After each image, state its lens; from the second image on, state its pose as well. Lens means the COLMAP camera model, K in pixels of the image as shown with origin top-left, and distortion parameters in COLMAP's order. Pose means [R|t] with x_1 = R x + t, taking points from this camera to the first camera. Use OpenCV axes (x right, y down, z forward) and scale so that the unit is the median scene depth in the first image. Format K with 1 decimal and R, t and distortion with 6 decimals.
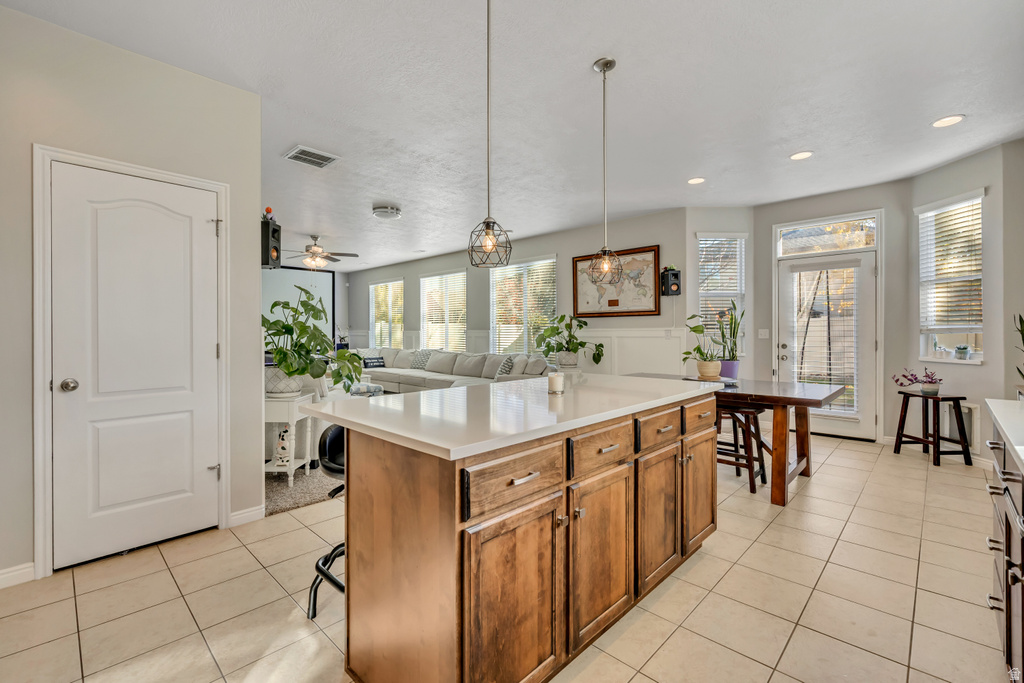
lens RADIAL K [[443.6, 0, 506.6], [0, 443.6, 336.8], [0, 0, 1]] dist [0.001265, 0.000338]
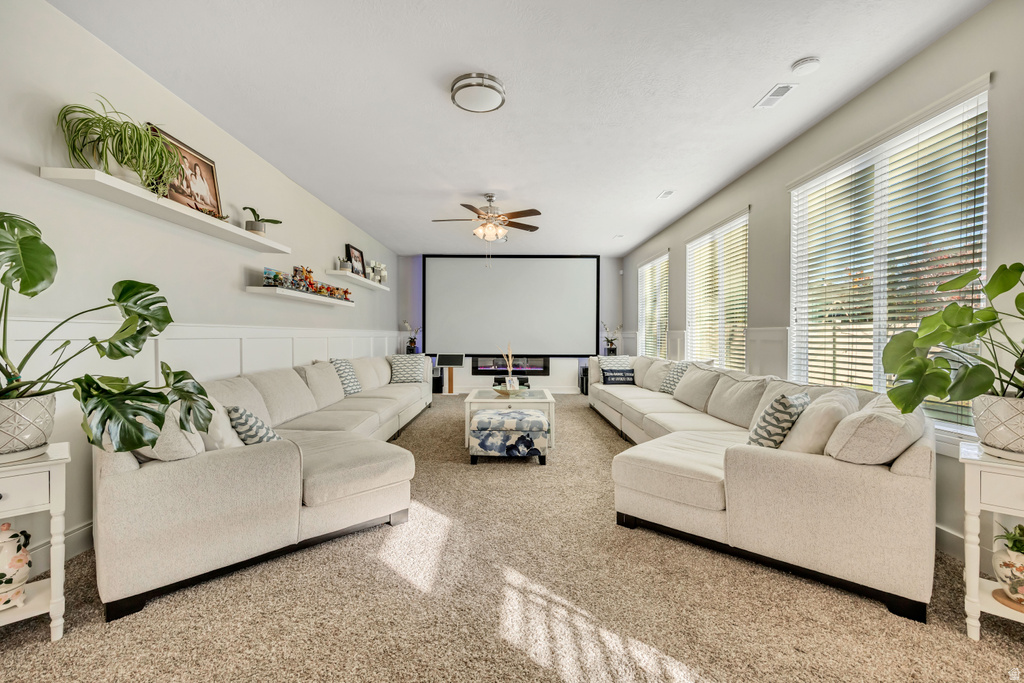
lens RADIAL K [[443.6, 0, 506.6], [0, 443.6, 336.8], [0, 0, 1]] dist [0.001265, 0.000338]
pose [[0.693325, 0.007251, -0.720588, 0.076538], [-0.015602, 0.999866, -0.004950, 0.002275], [0.720456, 0.014674, 0.693345, 0.404168]]
